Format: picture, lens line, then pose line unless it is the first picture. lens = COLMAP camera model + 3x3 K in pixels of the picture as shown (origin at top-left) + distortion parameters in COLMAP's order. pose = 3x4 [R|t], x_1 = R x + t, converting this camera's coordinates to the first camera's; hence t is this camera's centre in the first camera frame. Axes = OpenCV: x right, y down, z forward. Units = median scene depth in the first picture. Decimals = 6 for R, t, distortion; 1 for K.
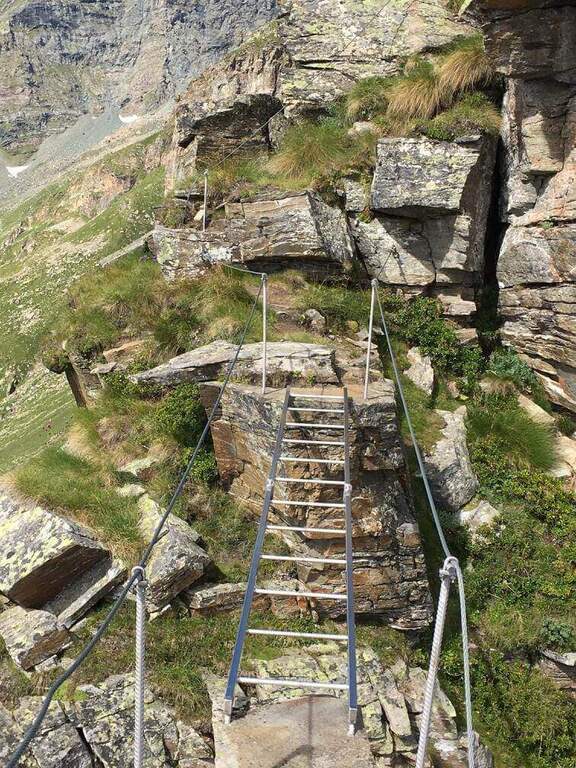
lens RADIAL K [[1133.8, 0, 303.9], [0, 1133.8, 383.7], [0, 0, 1]] dist [0.049034, 0.023284]
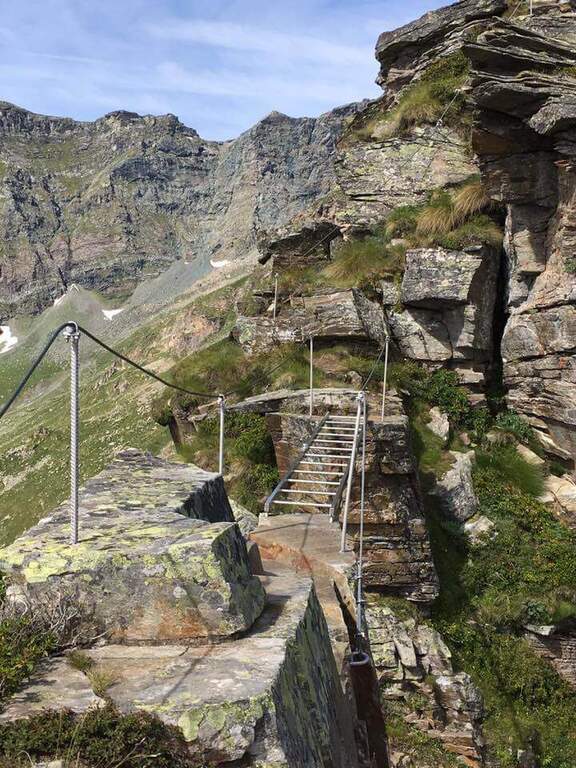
lens RADIAL K [[1133.8, 0, 303.9], [0, 1133.8, 383.7], [0, 0, 1]] dist [0.049034, 0.023284]
pose [[0.997144, -0.000969, -0.075522, 0.046502], [-0.008276, 0.992495, -0.122007, 0.102875], [0.075074, 0.122283, 0.989652, -0.301701]]
